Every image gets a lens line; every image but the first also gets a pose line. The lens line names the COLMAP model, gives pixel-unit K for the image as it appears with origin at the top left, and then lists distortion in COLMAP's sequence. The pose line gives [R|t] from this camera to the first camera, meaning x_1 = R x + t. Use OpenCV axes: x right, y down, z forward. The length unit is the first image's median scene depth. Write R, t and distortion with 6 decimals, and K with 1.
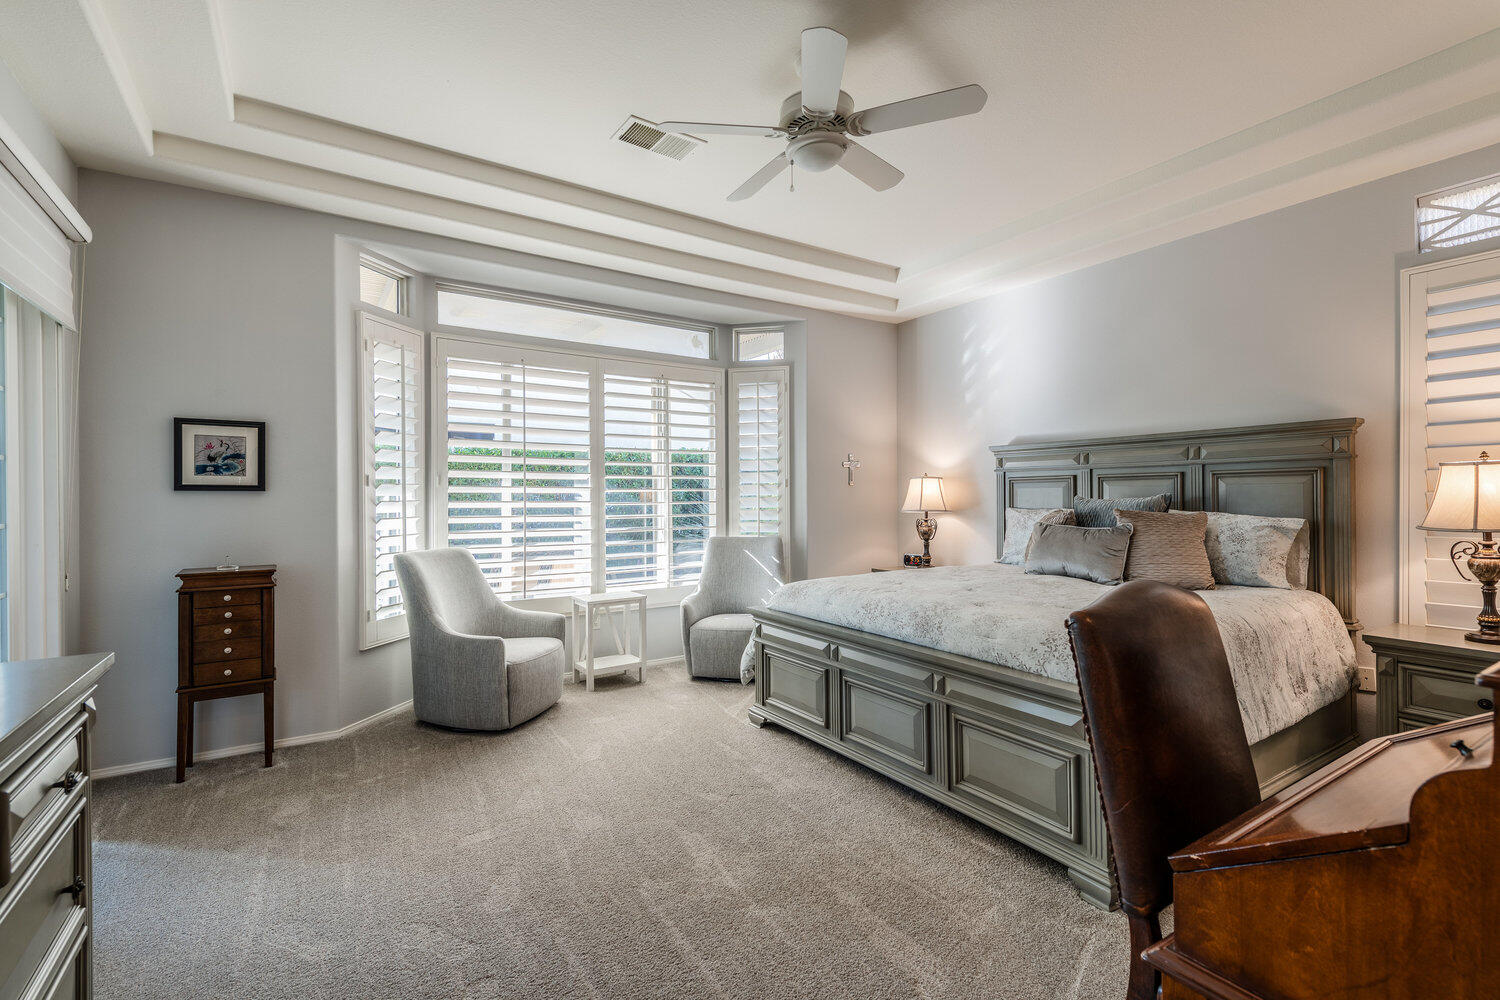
lens RADIAL K [[666.7, 0, 750.0], [0, 666.7, 502.2], [0, 0, 1]] dist [0.015267, -0.005598]
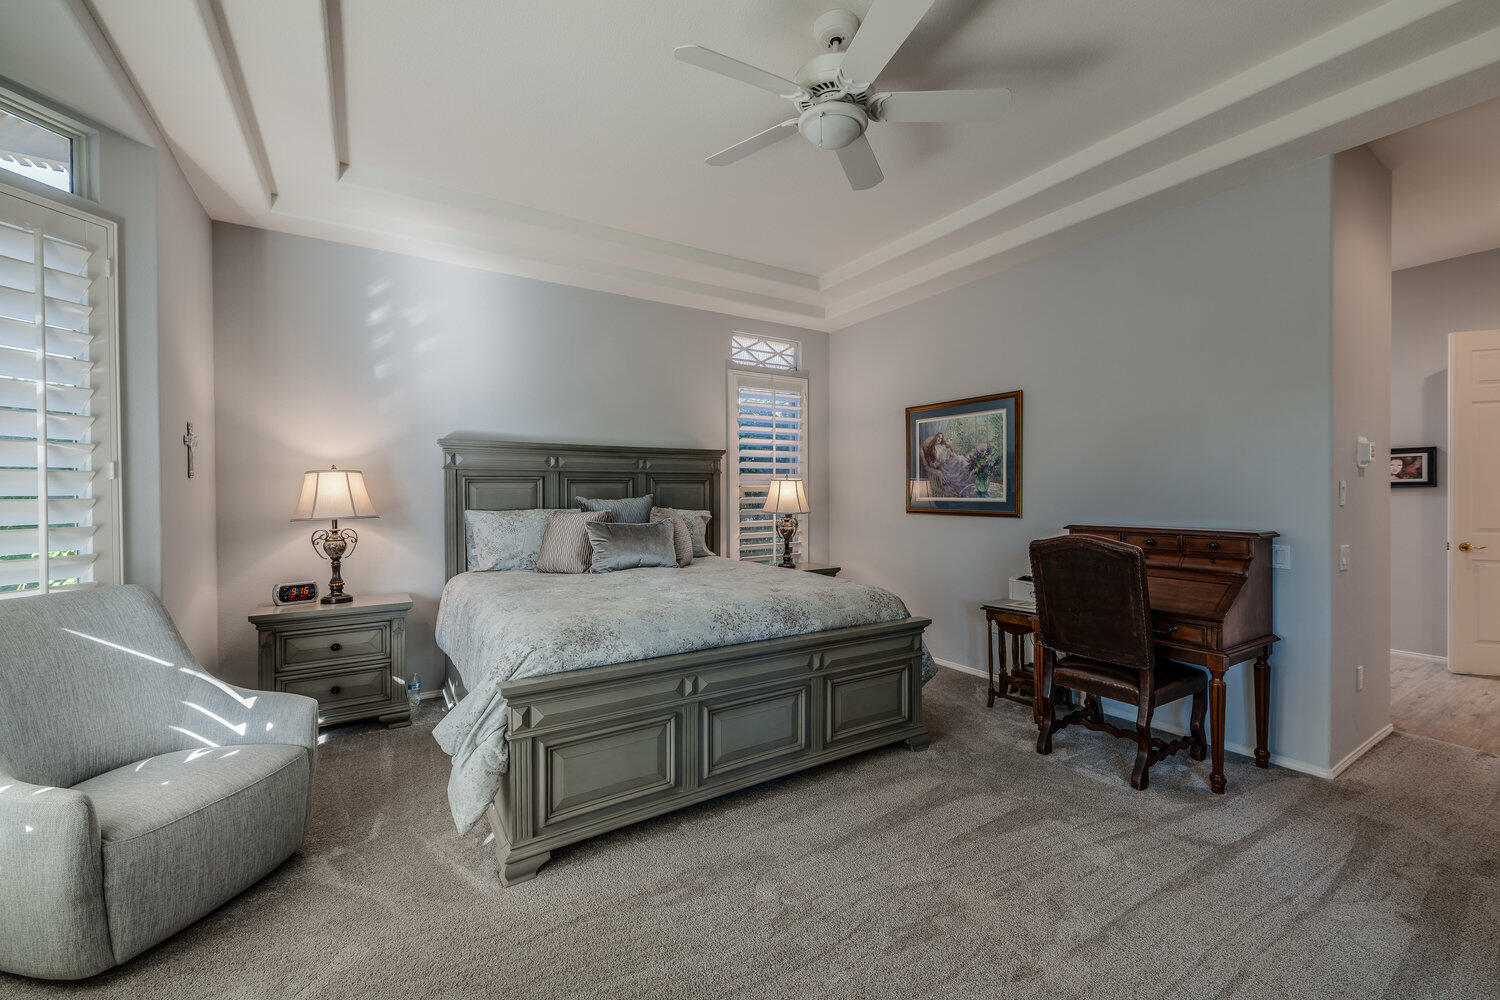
lens RADIAL K [[617.9, 0, 737.4], [0, 617.9, 497.3], [0, 0, 1]] dist [0.006671, -0.002575]
pose [[-0.003147, -0.003528, 0.999989, -0.473049], [0.009255, 0.999951, 0.003557, -0.008375], [-0.999952, 0.009266, -0.003114, 0.696814]]
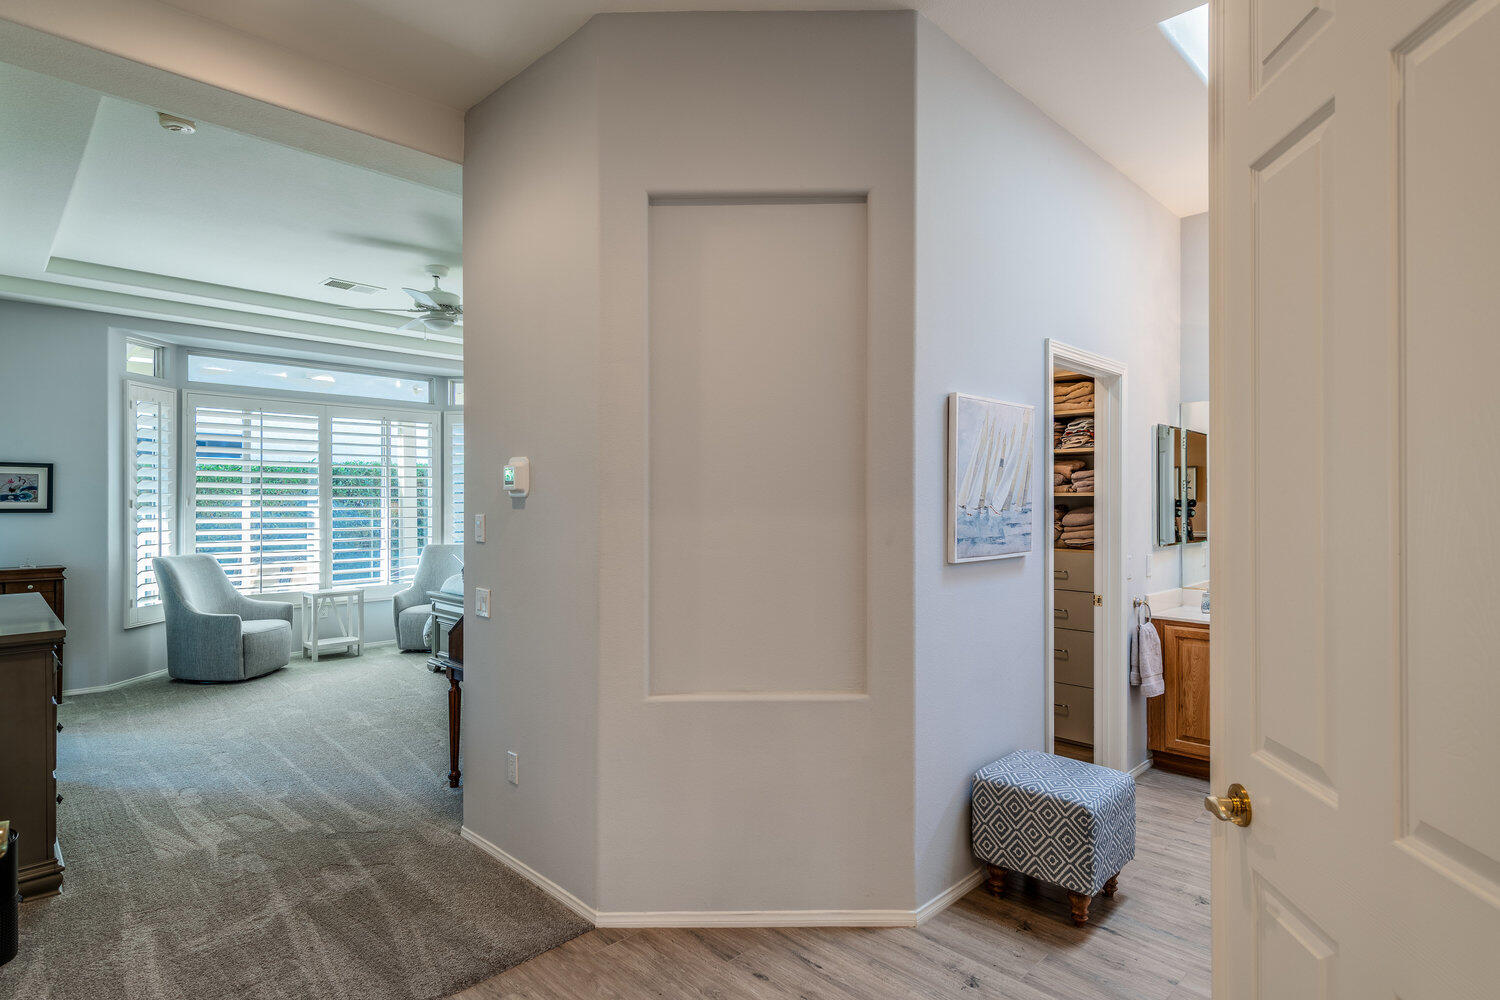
lens RADIAL K [[781.4, 0, 754.6], [0, 781.4, 502.0], [0, 0, 1]] dist [-0.006033, -0.002434]
pose [[0.978448, 0.001392, 0.206487, 0.287730], [0.000602, 0.999954, -0.009591, -0.017382], [-0.206491, 0.009509, 0.978402, -0.679703]]
